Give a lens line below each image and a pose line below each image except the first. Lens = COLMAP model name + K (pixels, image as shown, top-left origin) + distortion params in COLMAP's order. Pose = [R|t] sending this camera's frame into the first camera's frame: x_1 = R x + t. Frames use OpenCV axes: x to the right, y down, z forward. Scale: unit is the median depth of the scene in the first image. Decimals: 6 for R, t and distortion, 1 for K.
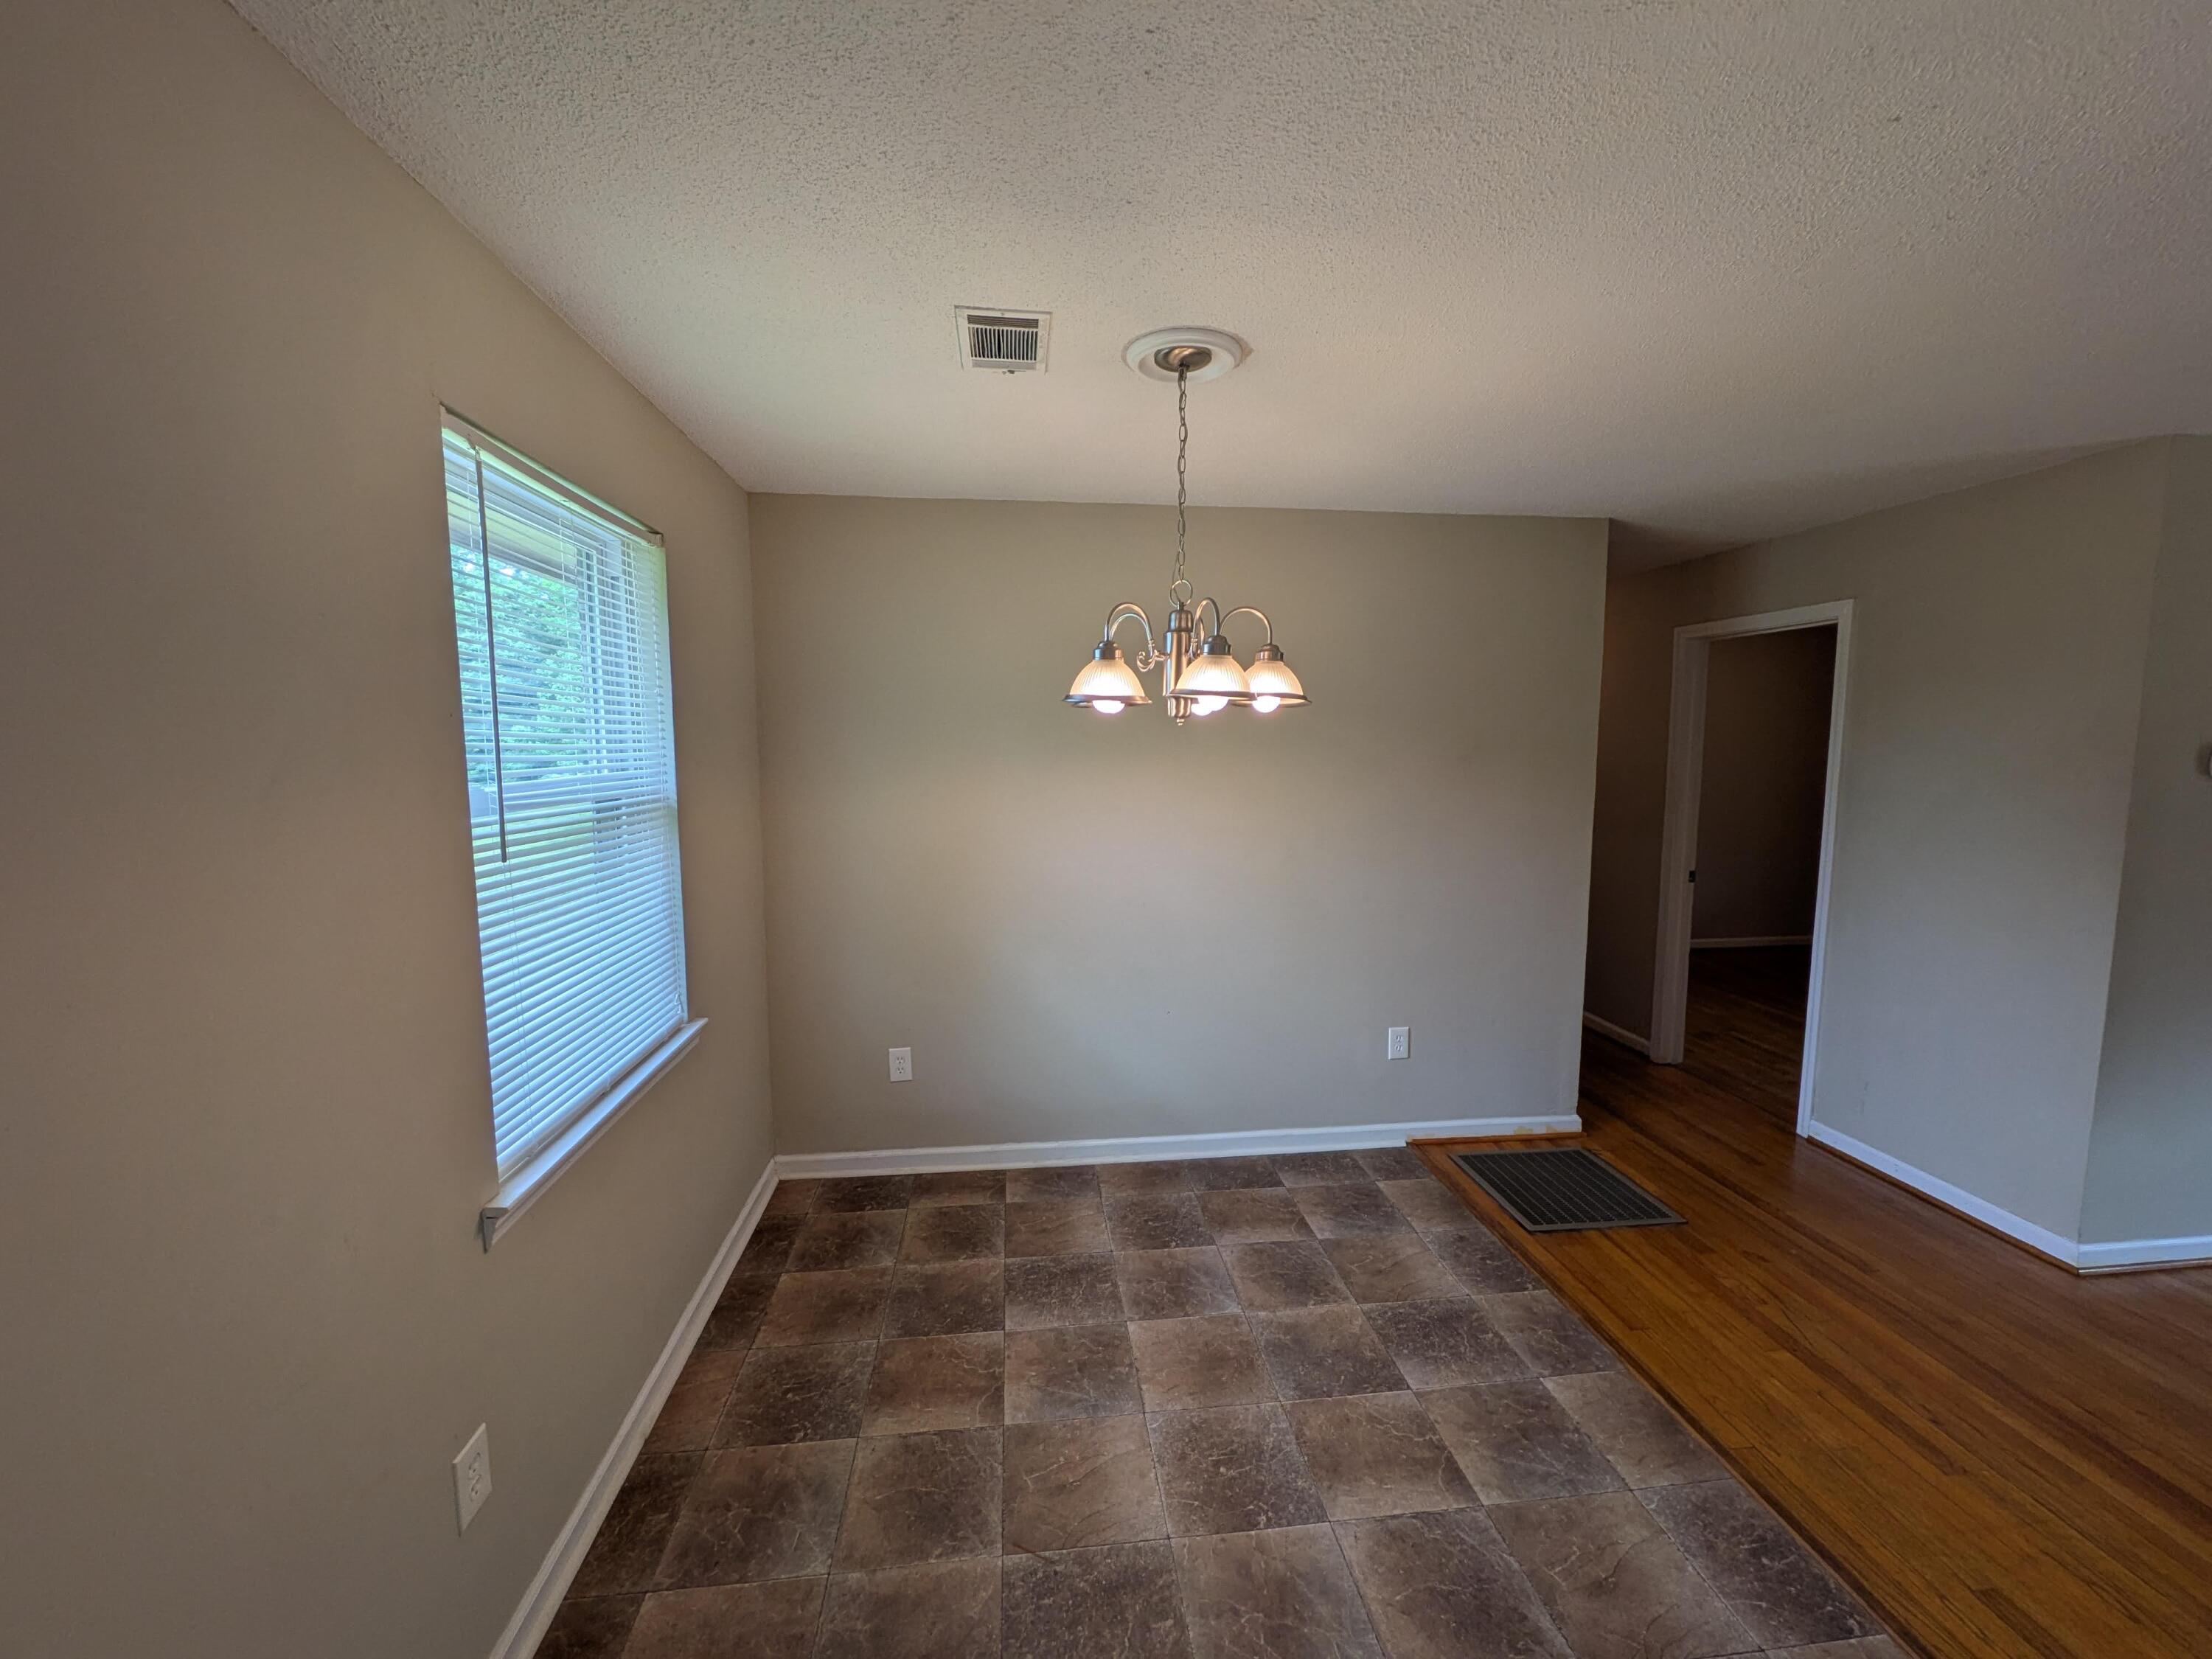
lens RADIAL K [[875.4, 0, 1109.3], [0, 875.4, 834.0], [0, 0, 1]] dist [-0.003679, 0.001319]
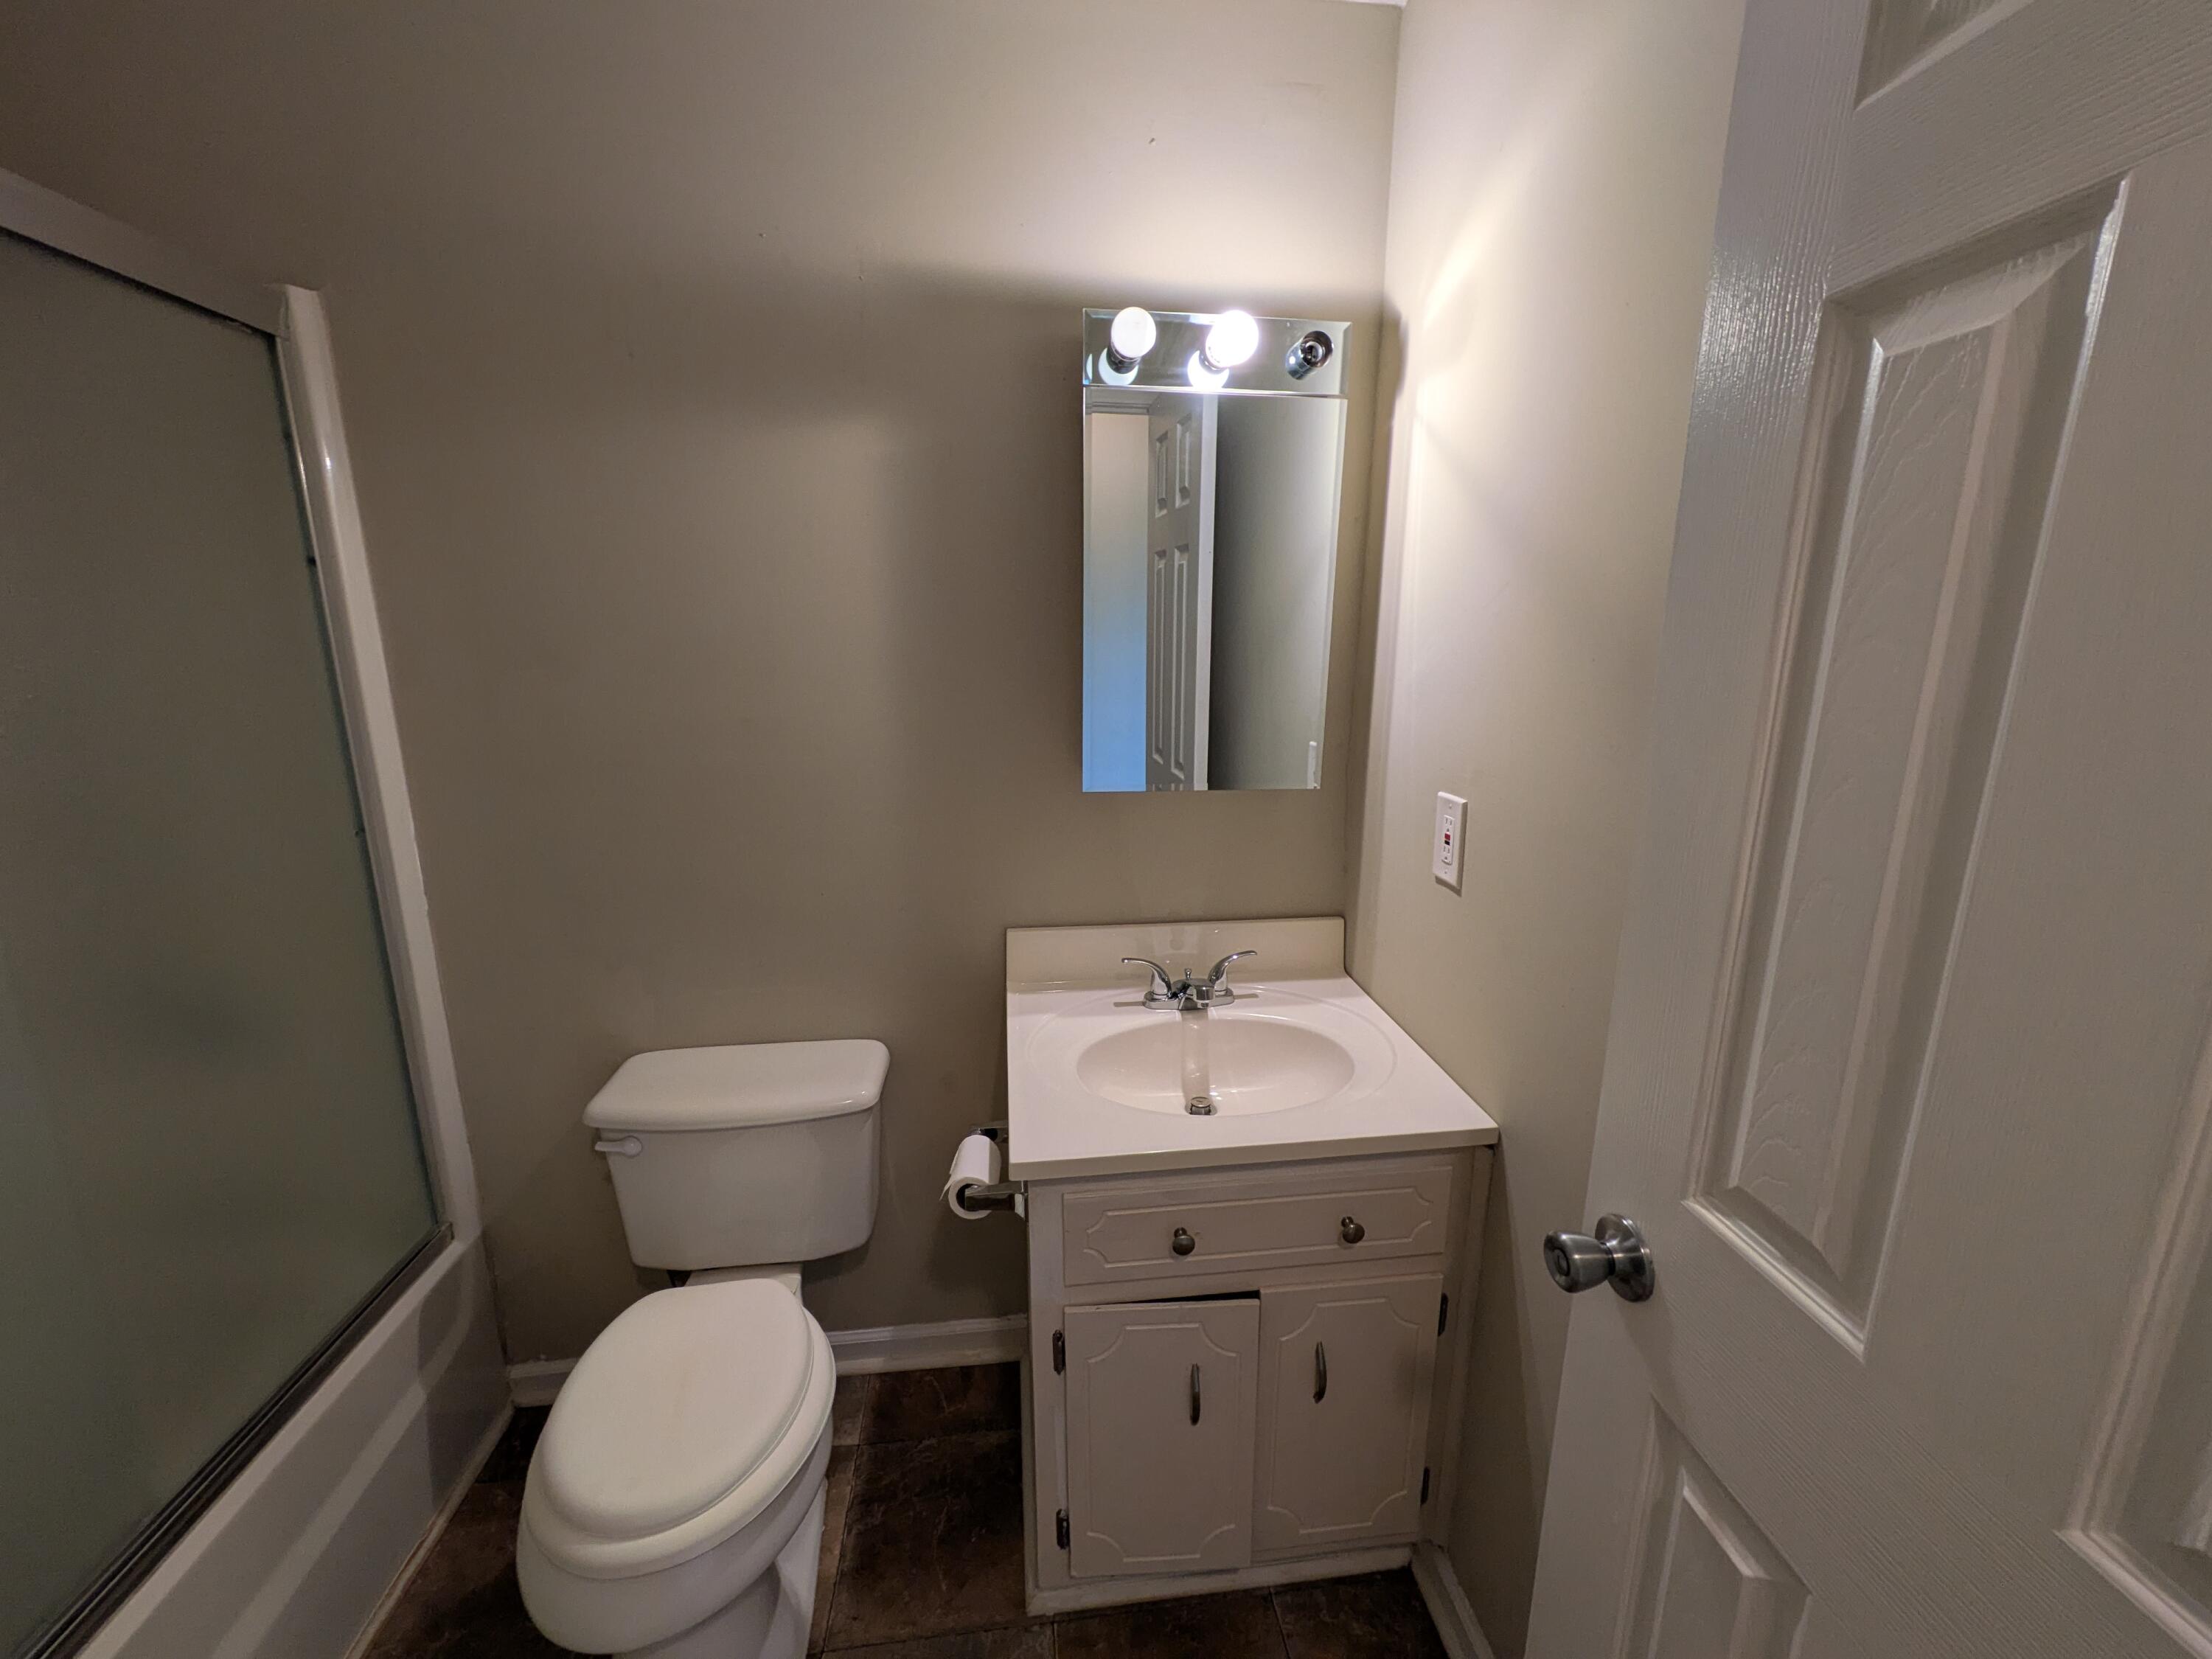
lens RADIAL K [[875.4, 0, 1117.3], [0, 875.4, 827.2], [0, 0, 1]] dist [-0.003679, 0.001319]
pose [[-0.011315, -0.218252, 0.975827, -0.229911], [0.103250, 0.970418, 0.218240, 0.012032], [-0.994591, 0.103224, 0.011554, 0.543897]]
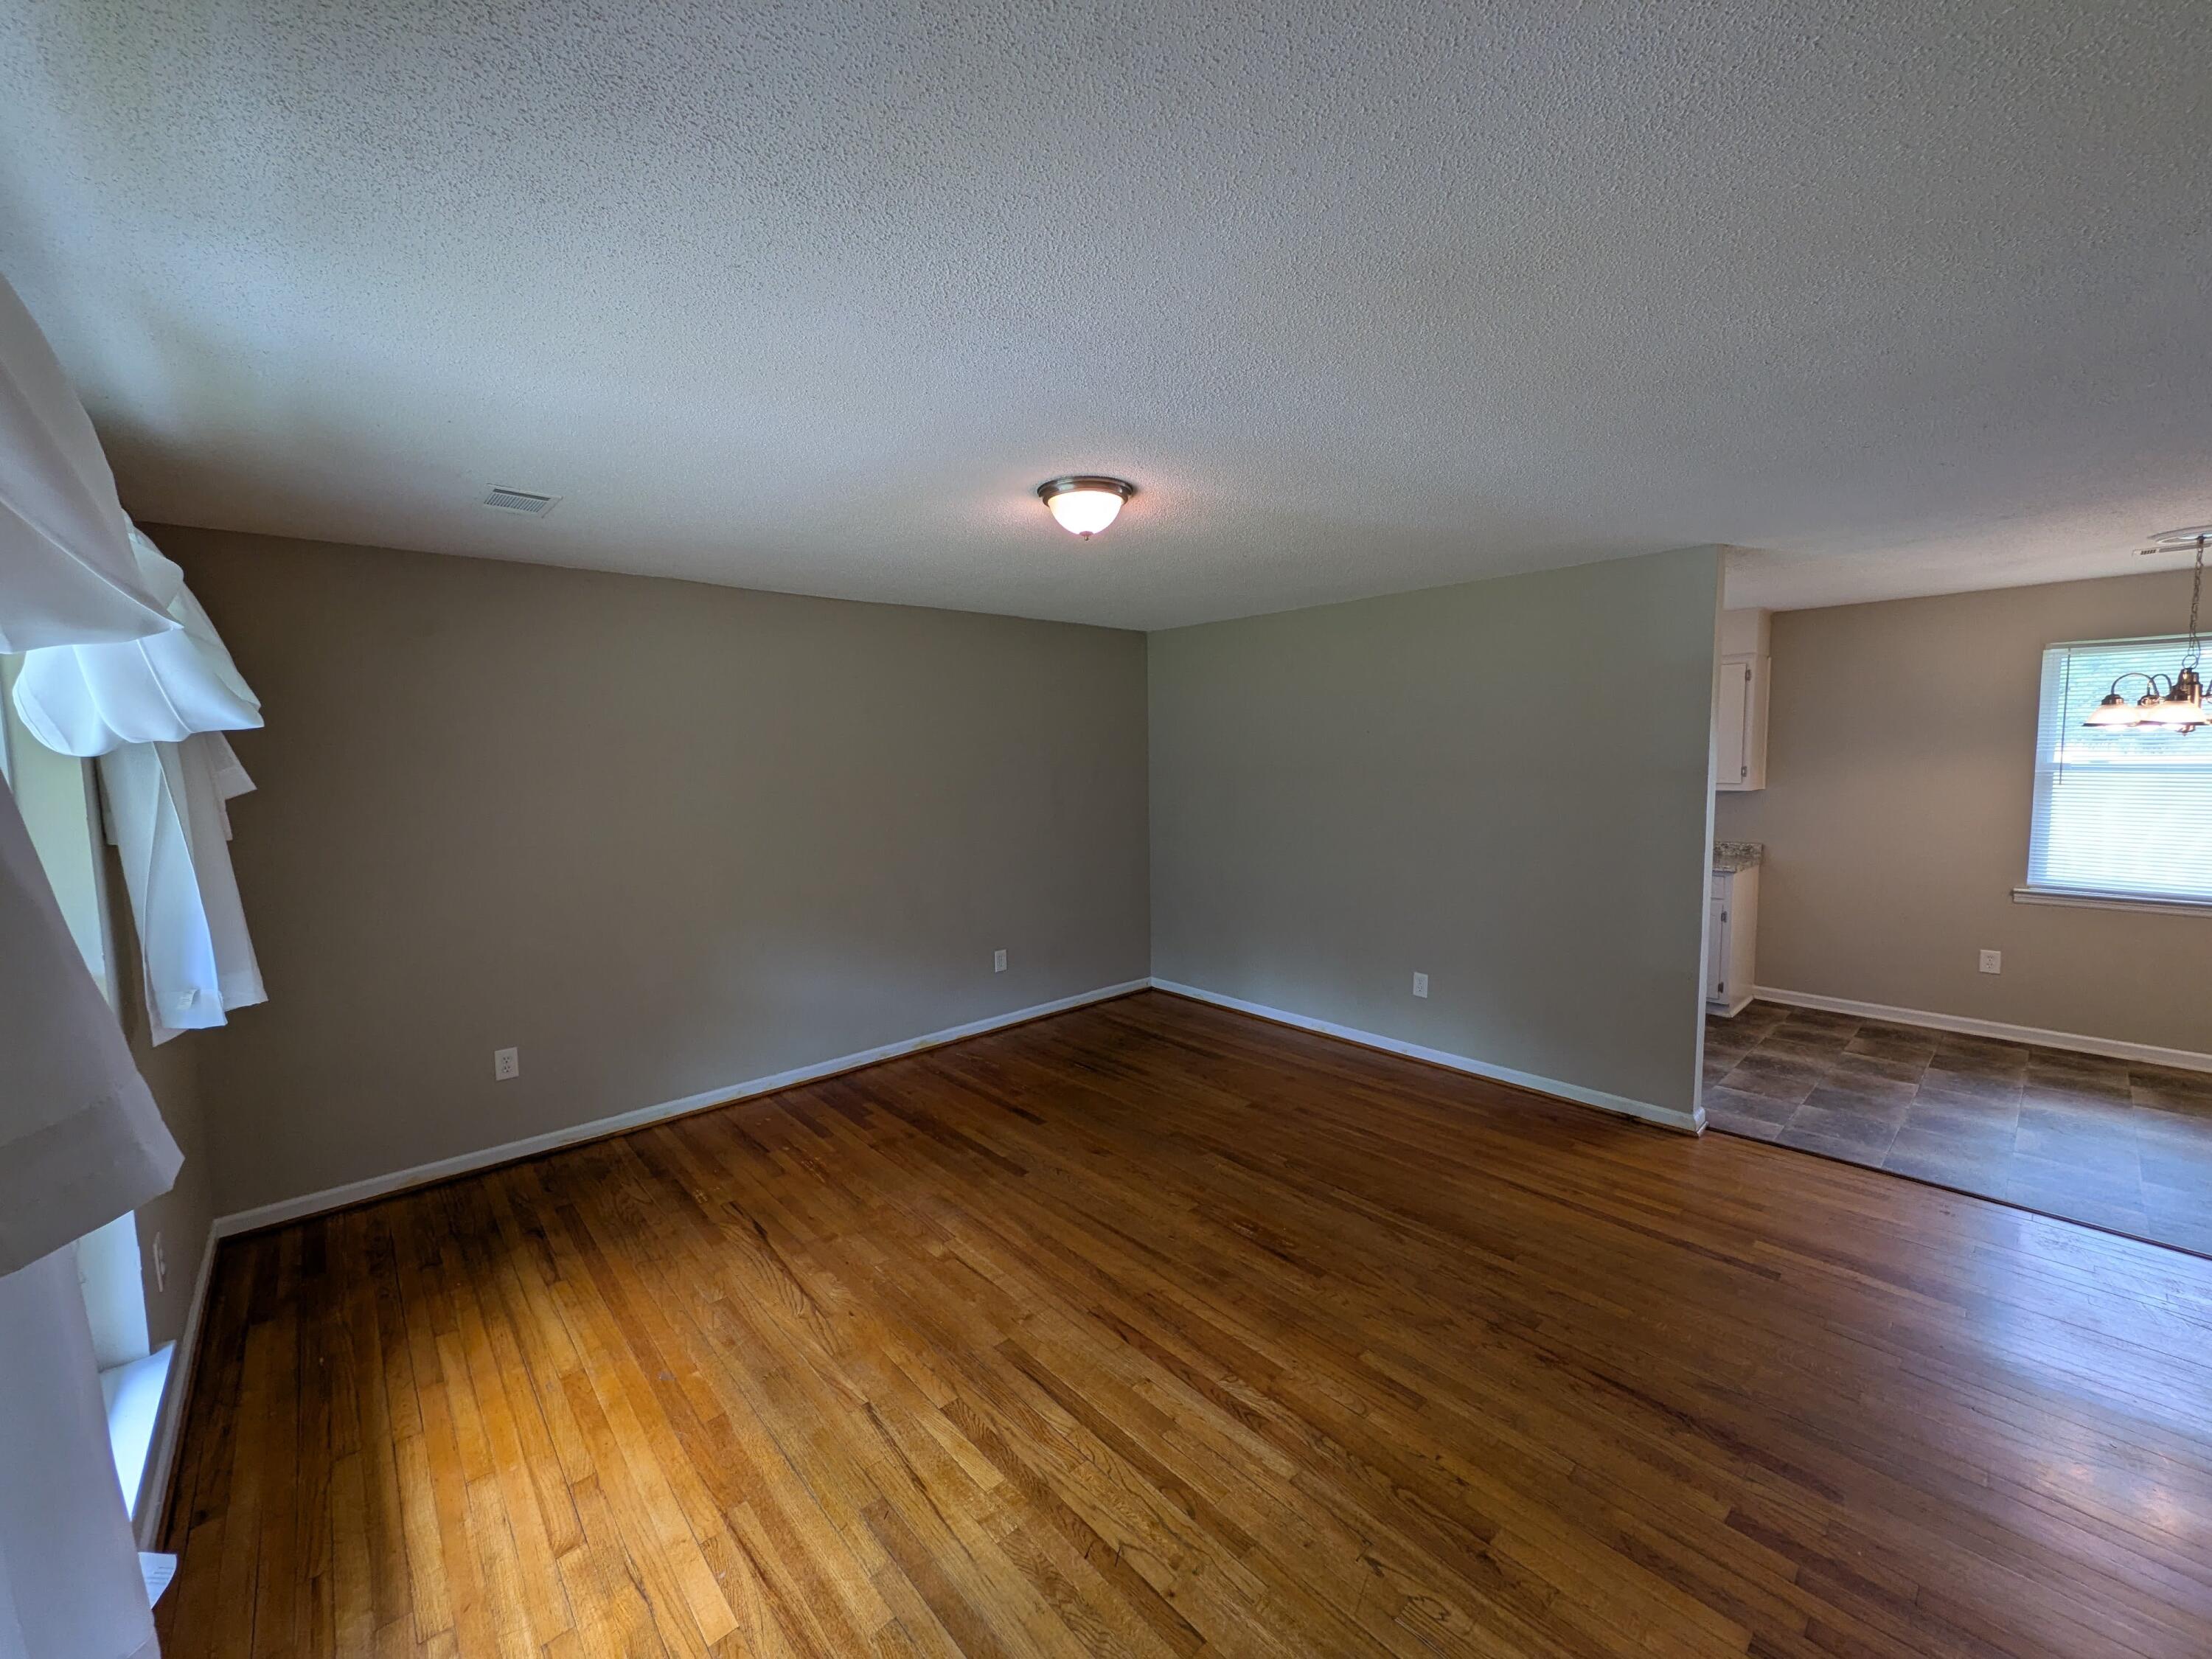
lens RADIAL K [[875.4, 0, 1104.6], [0, 875.4, 829.8], [0, 0, 1]] dist [-0.003679, 0.001319]
pose [[-0.814632, 0.066789, -0.576119, 2.492077], [-0.042975, 0.983665, 0.174802, -0.135586], [0.578383, 0.167158, -0.798455, 1.014523]]
